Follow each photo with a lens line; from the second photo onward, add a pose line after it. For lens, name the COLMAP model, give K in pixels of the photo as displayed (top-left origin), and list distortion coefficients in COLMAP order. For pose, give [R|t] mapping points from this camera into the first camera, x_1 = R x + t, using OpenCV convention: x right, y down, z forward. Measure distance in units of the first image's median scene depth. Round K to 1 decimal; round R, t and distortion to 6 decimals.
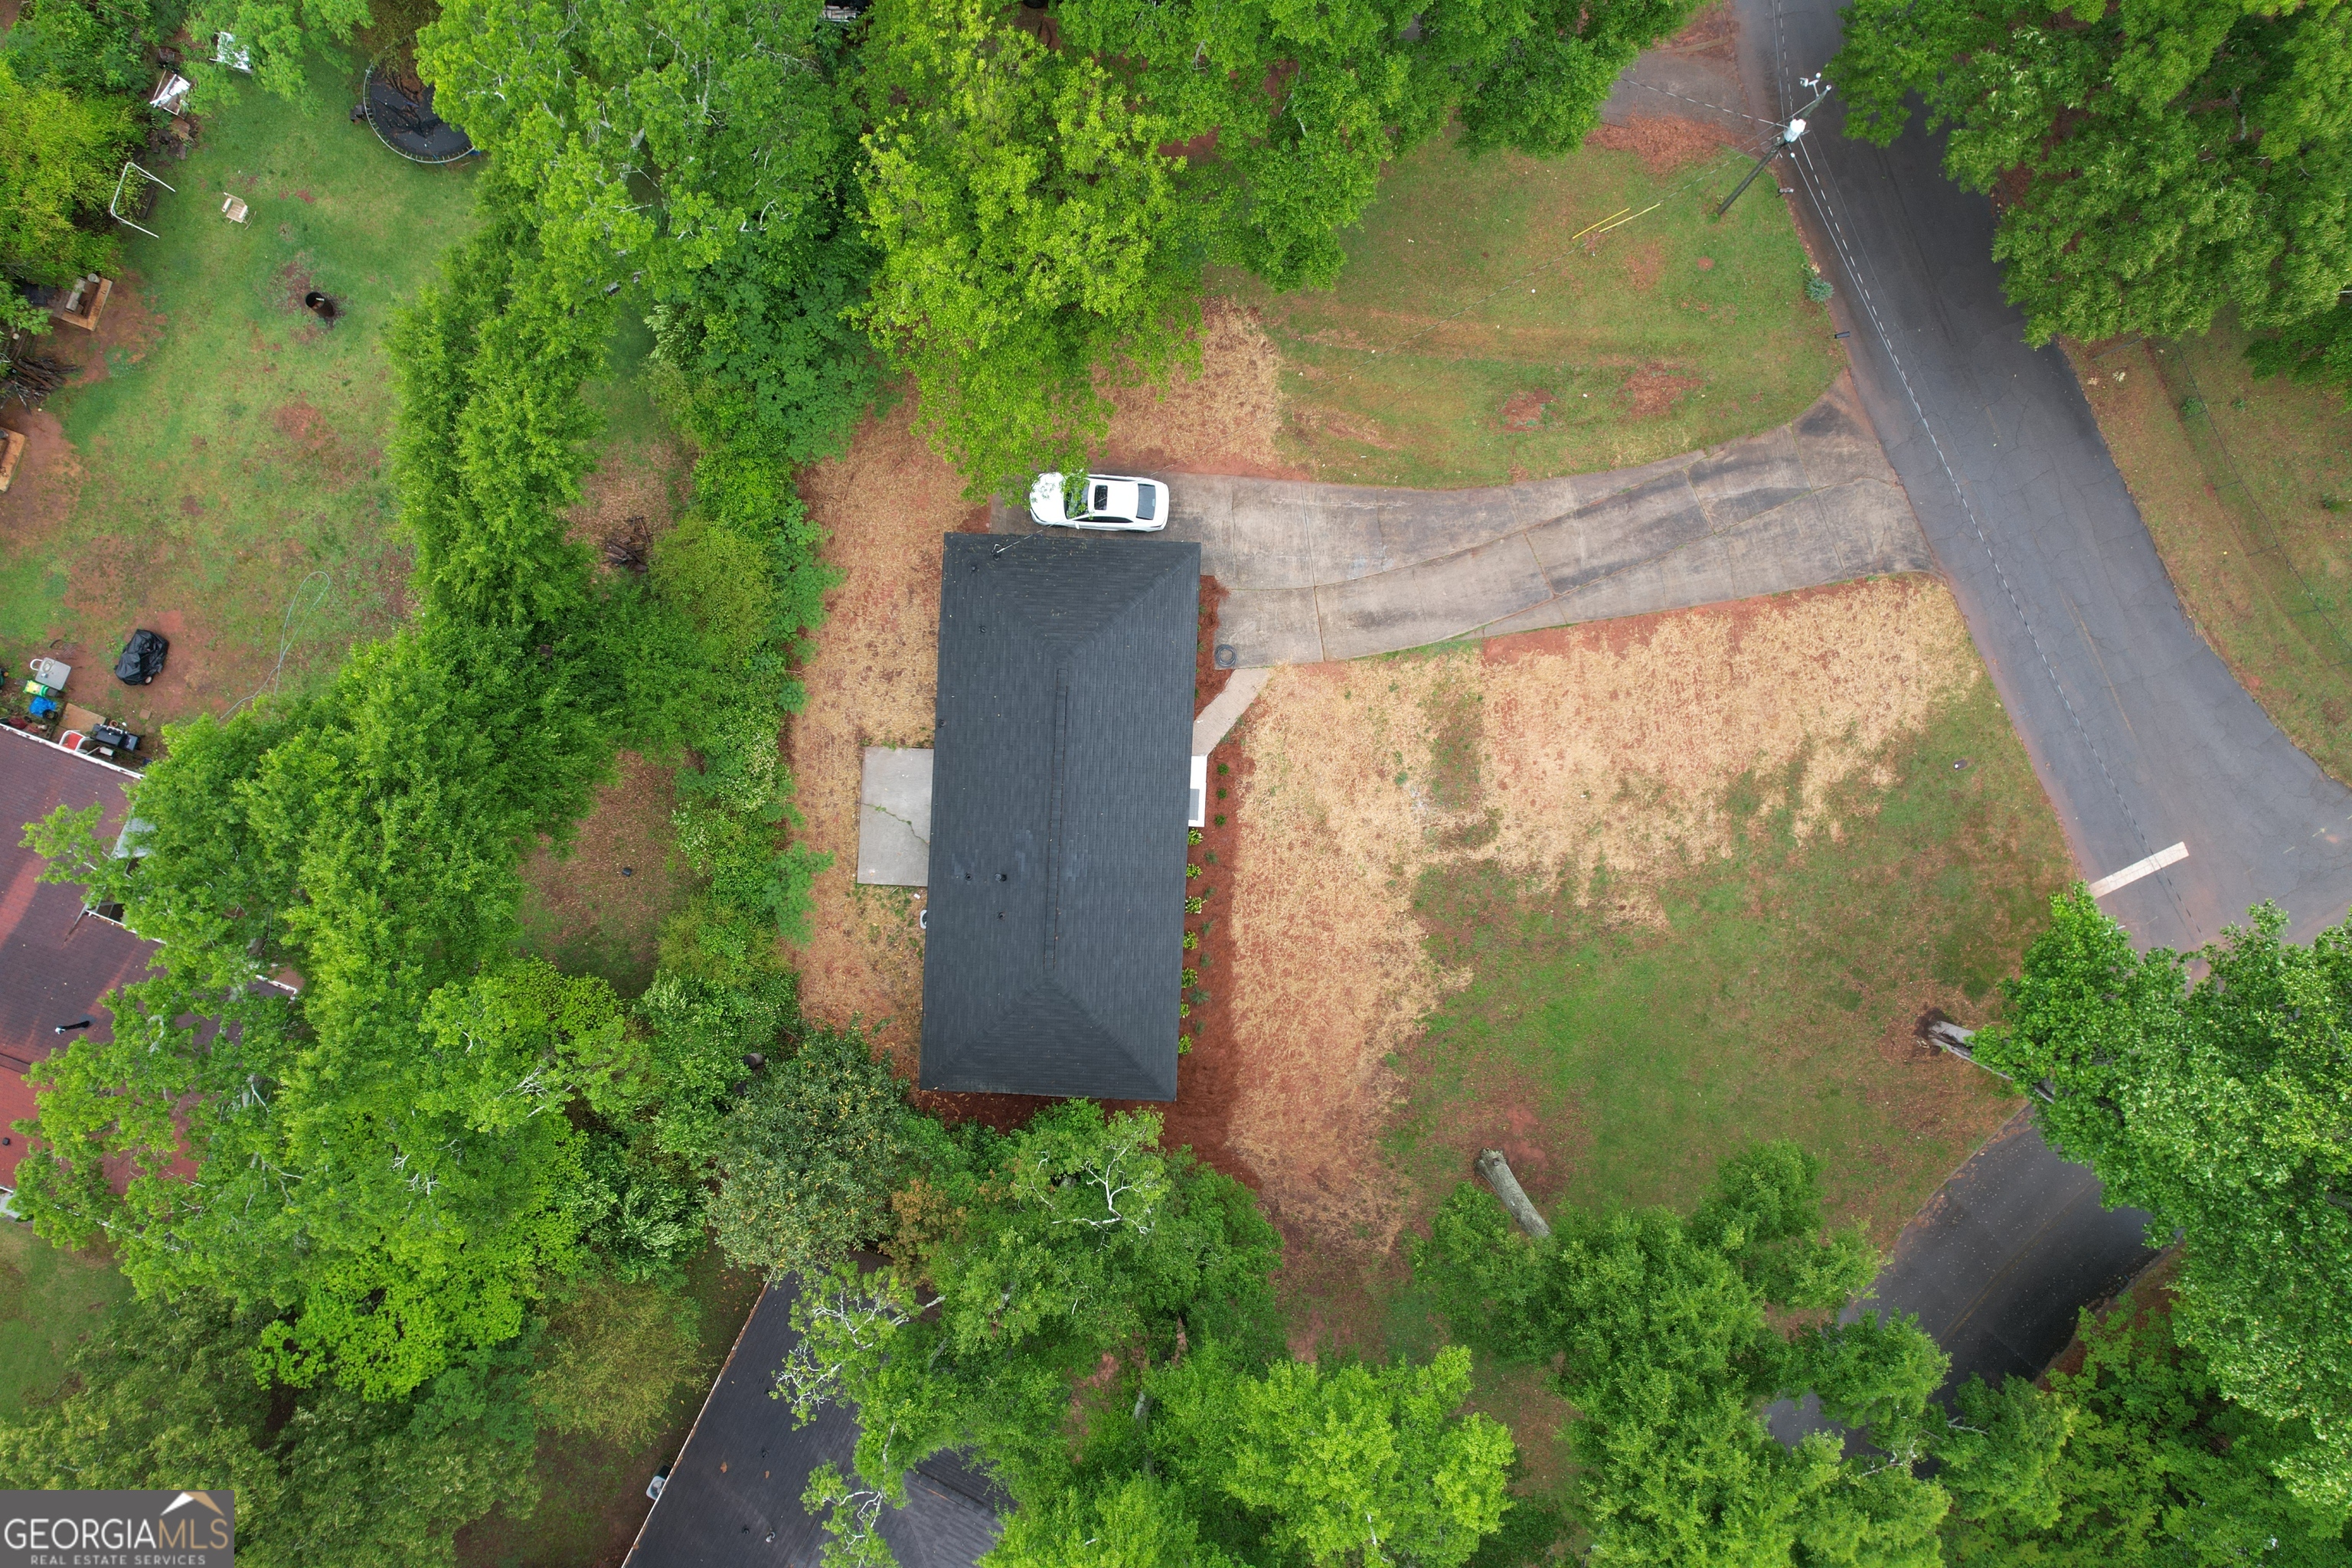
lens RADIAL K [[1509.7, 0, 1182.7], [0, 1509.7, 784.1], [0, 0, 1]] dist [-0.075130, 0.064466]
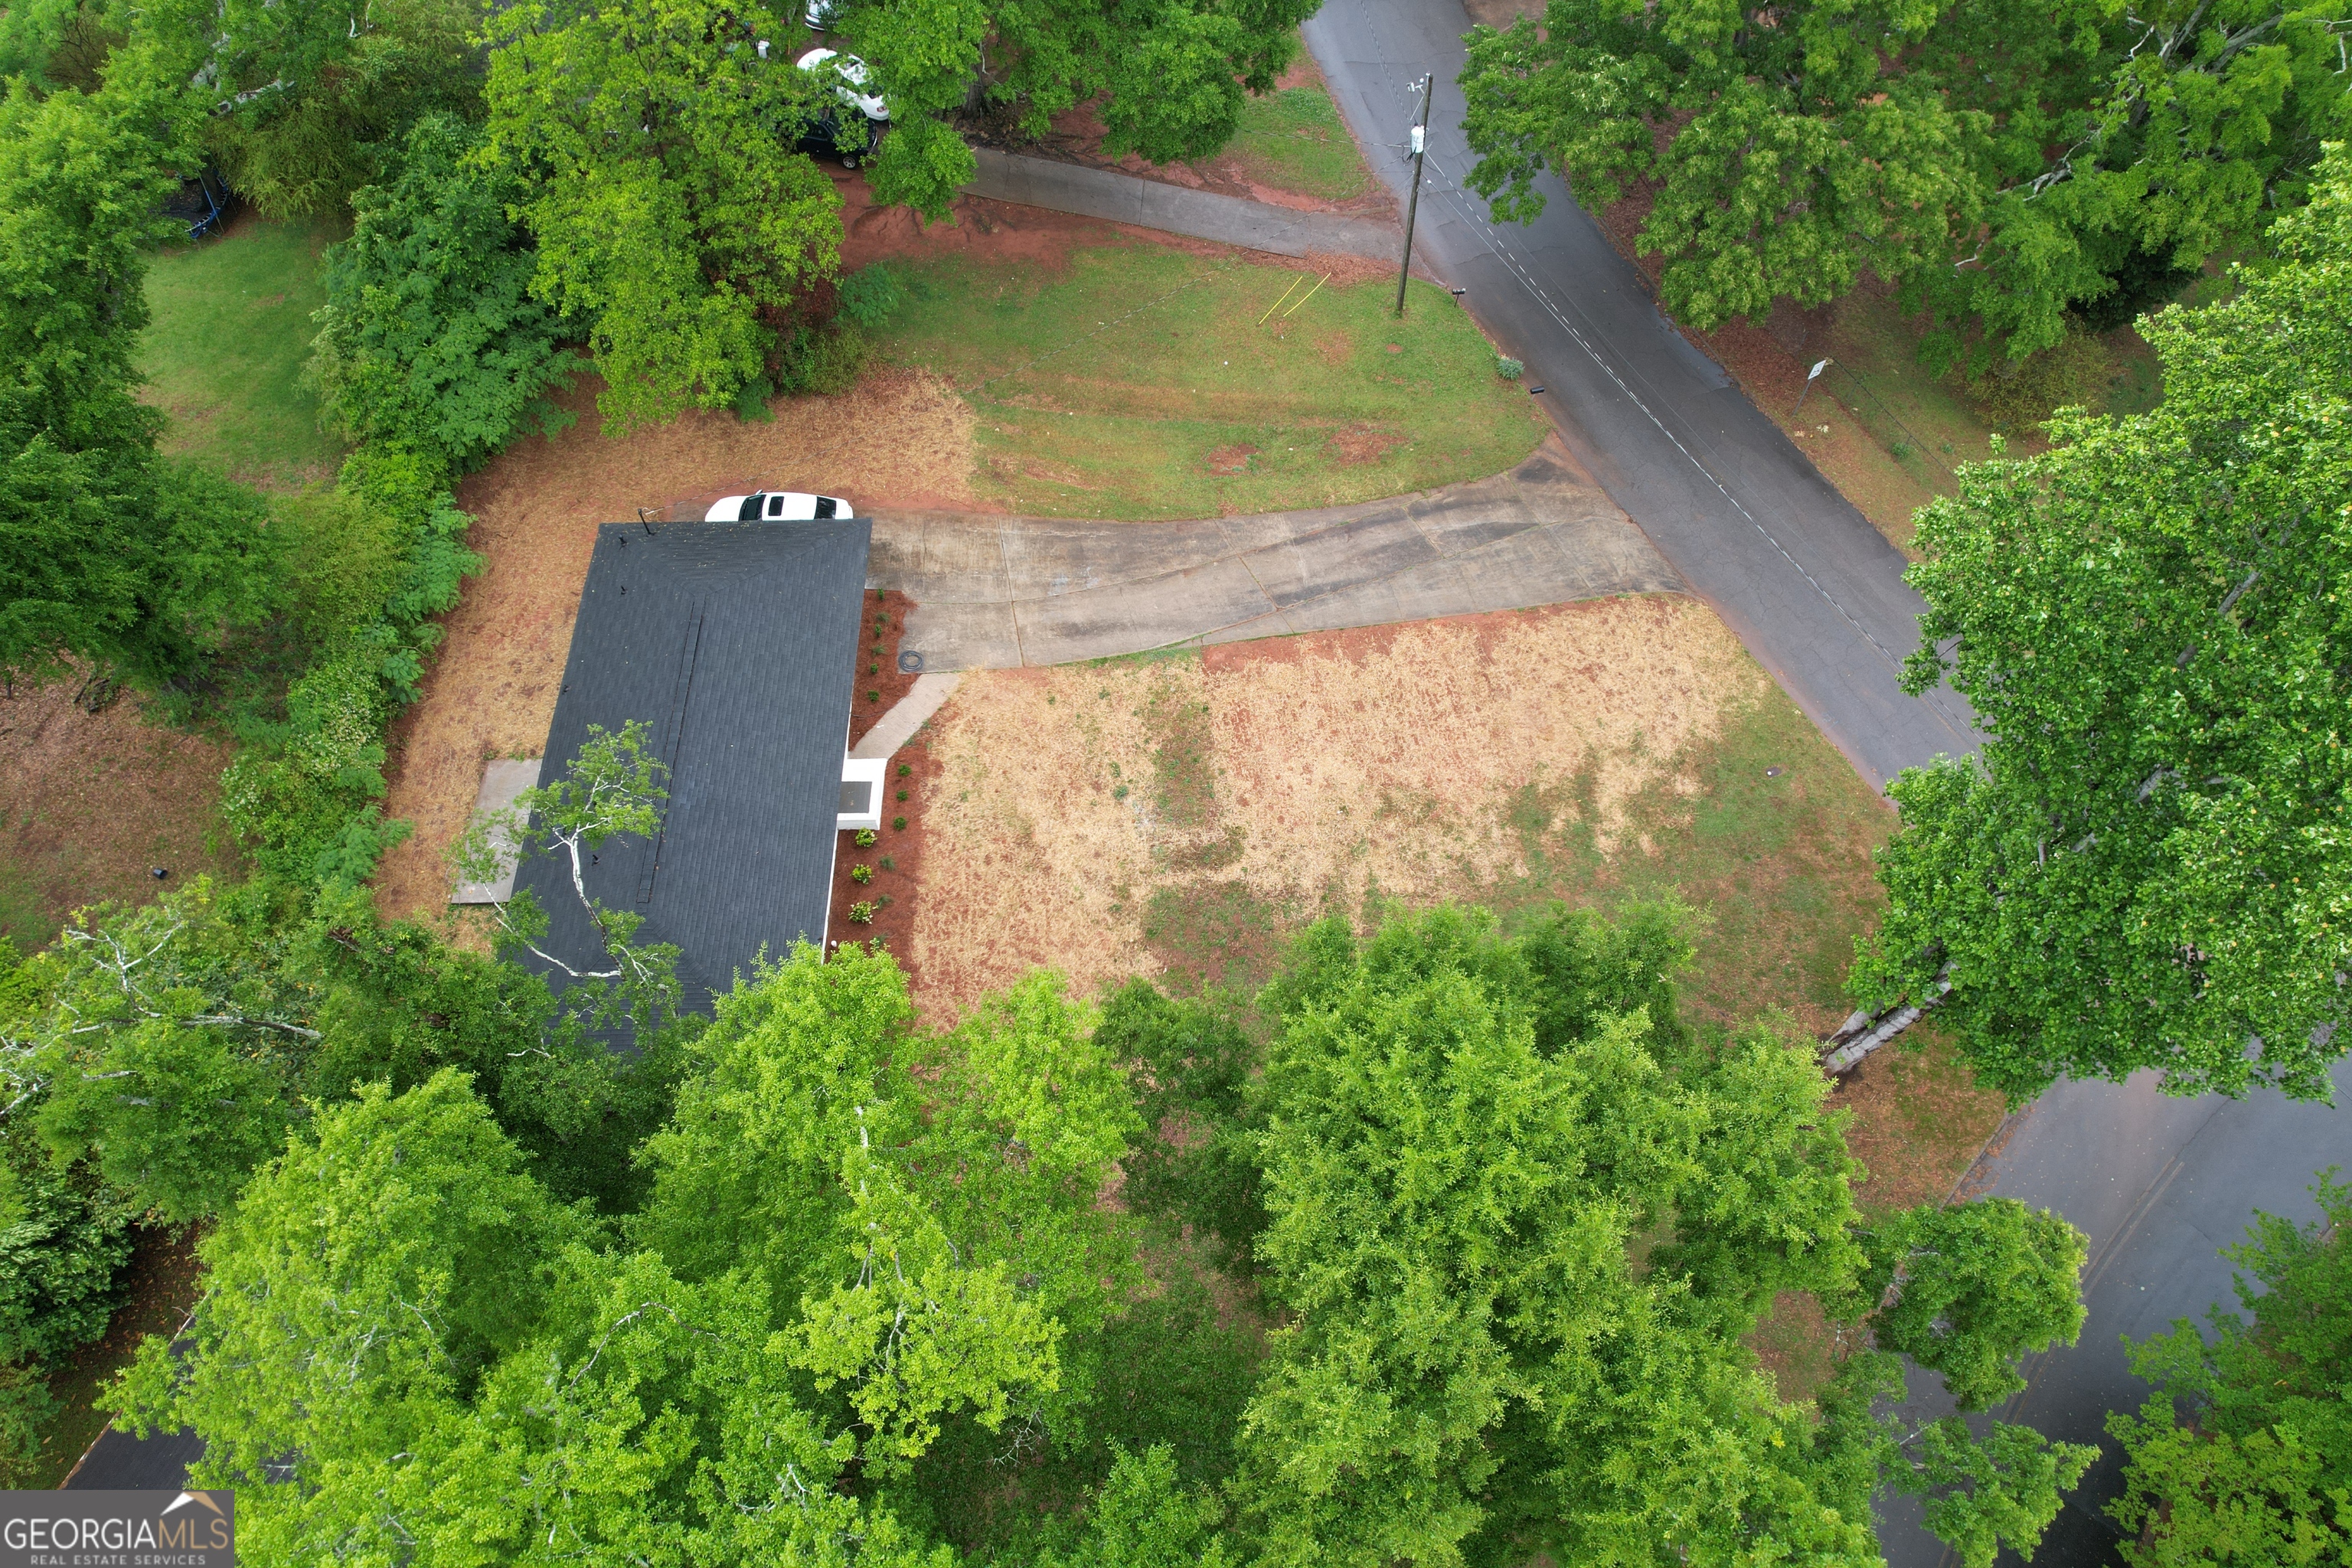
lens RADIAL K [[1509.7, 0, 1185.6], [0, 1509.7, 779.3], [0, 0, 1]] dist [-0.075130, 0.064466]
pose [[0.997884, -0.051186, 0.040091, 0.151956], [0.064556, 0.853400, -0.517244, 0.449056], [-0.007738, 0.518737, 0.854899, 0.268406]]
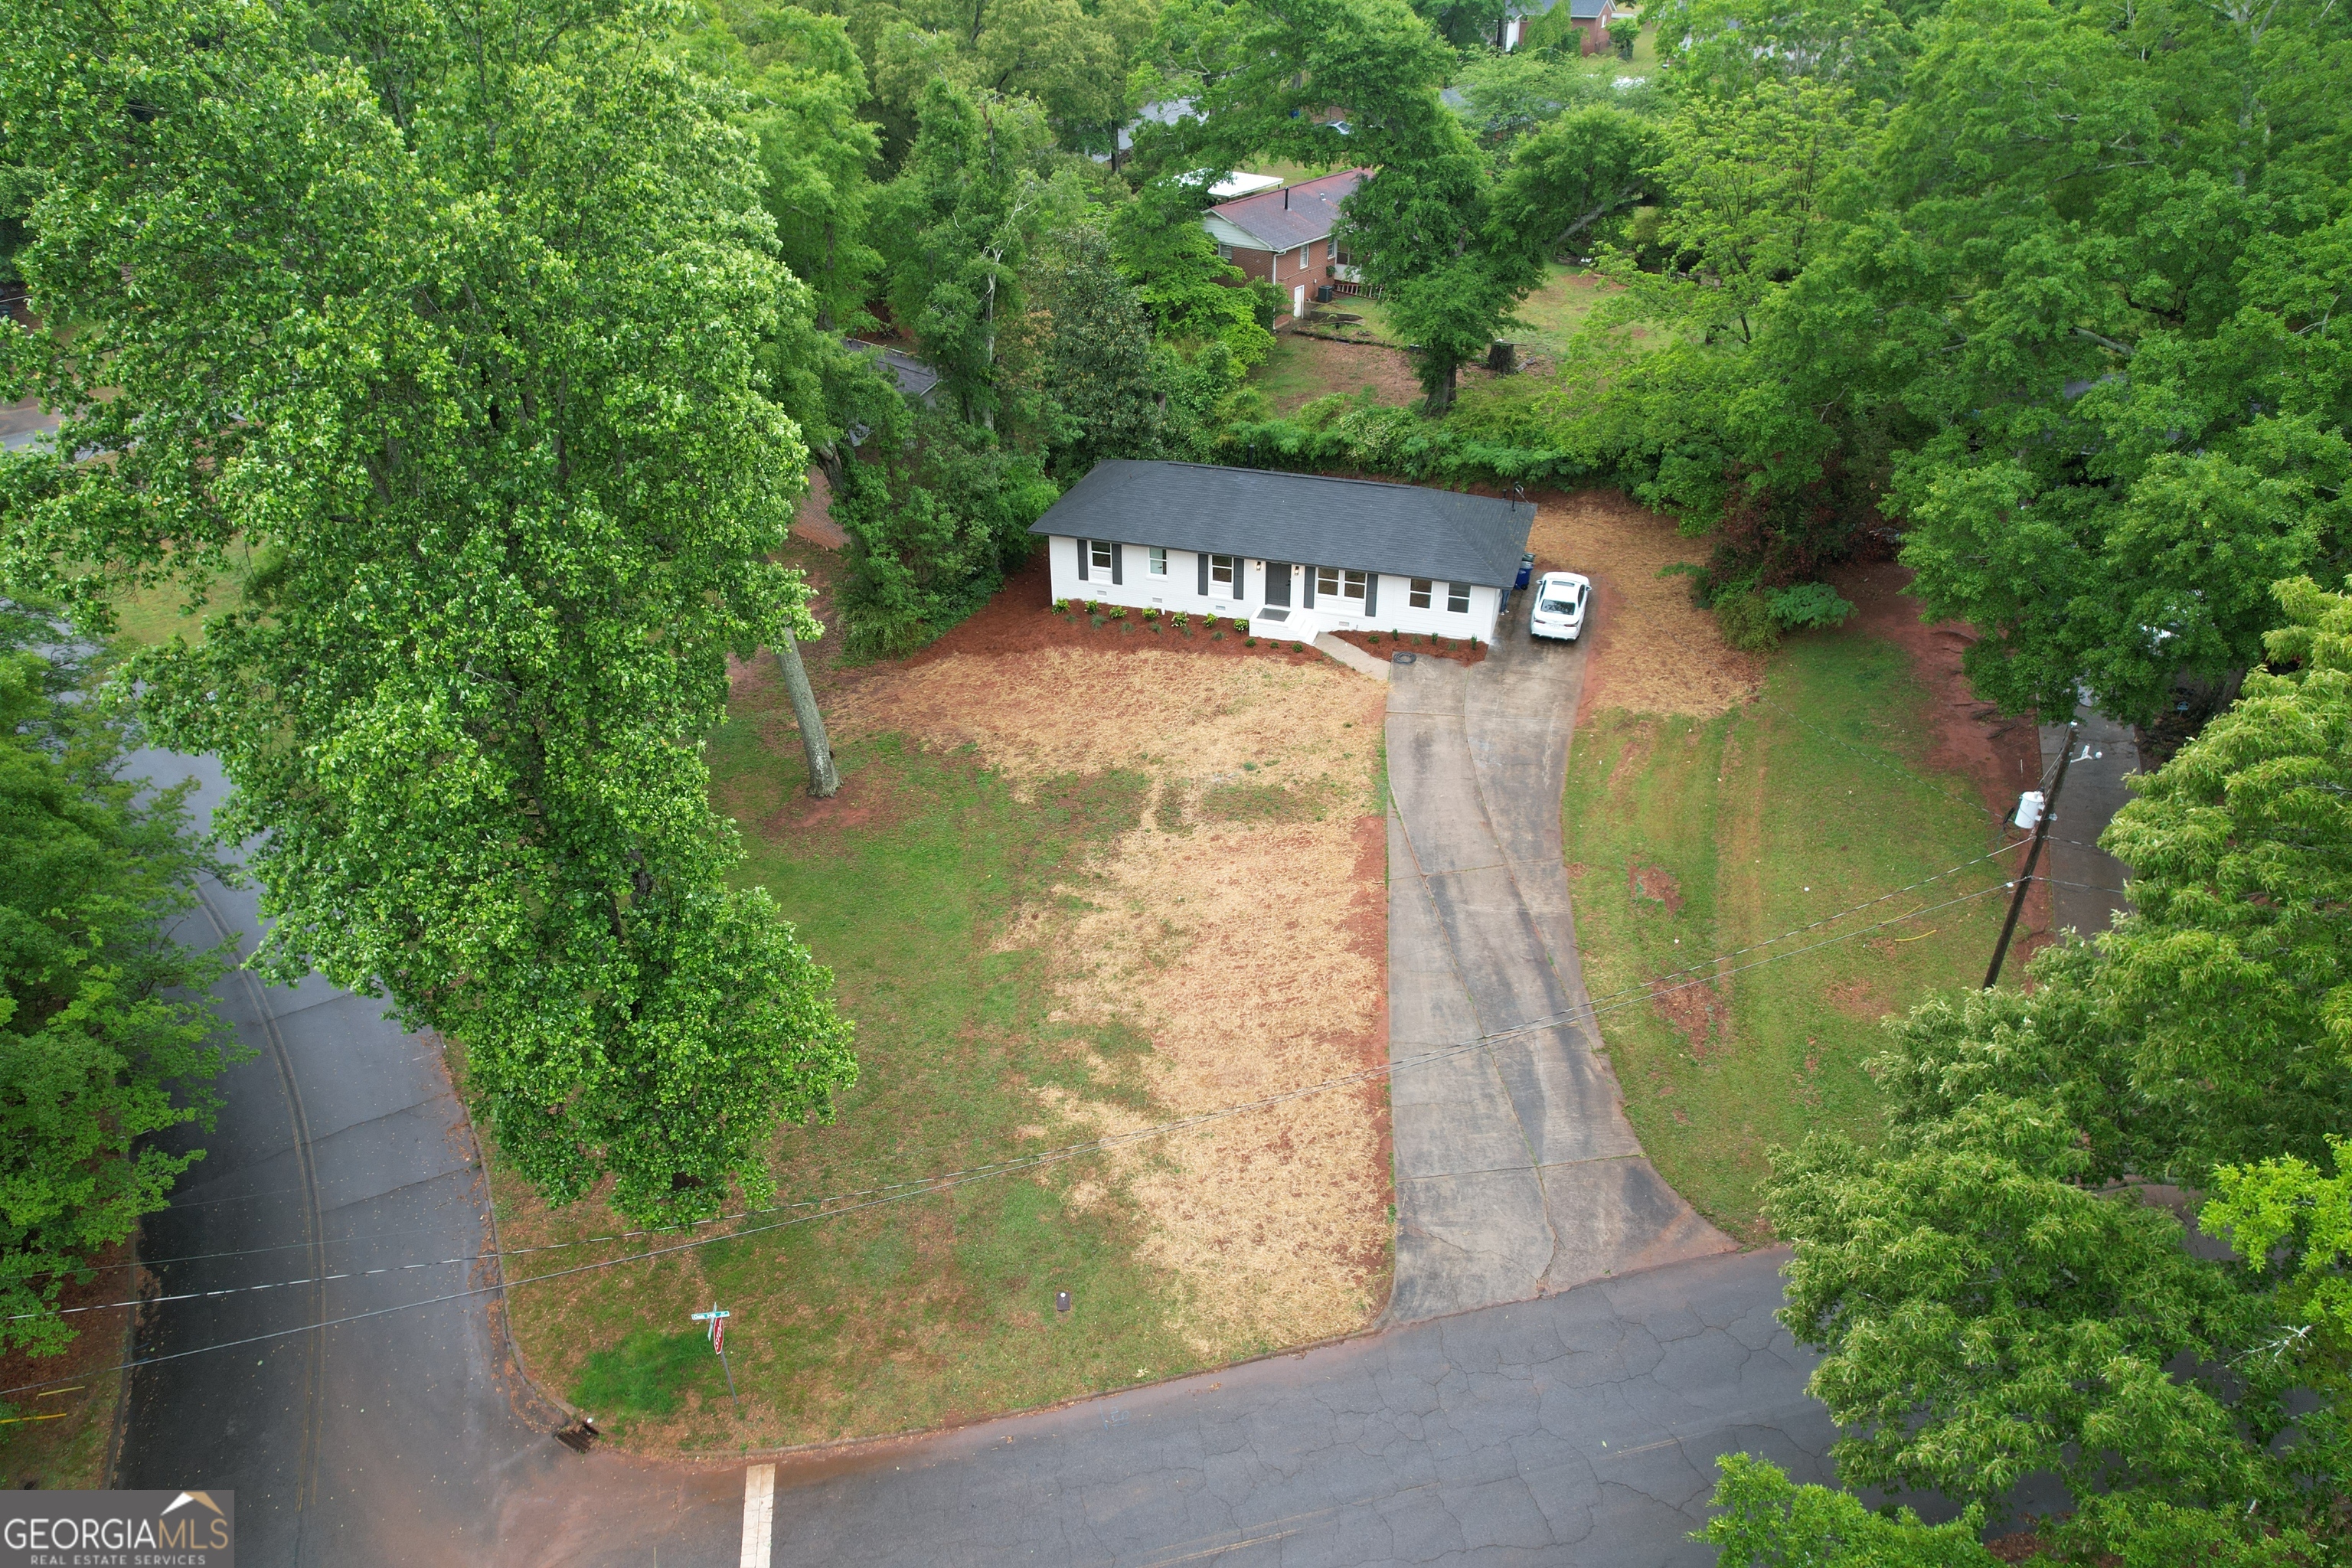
lens RADIAL K [[1509.7, 0, 1174.6], [0, 1509.7, 781.7], [0, 0, 1]] dist [-0.075130, 0.064466]
pose [[-0.261815, 0.503329, -0.823476, 0.962537], [-0.965066, -0.127655, 0.228805, -0.179611], [0.010043, 0.854613, 0.519168, 0.534043]]
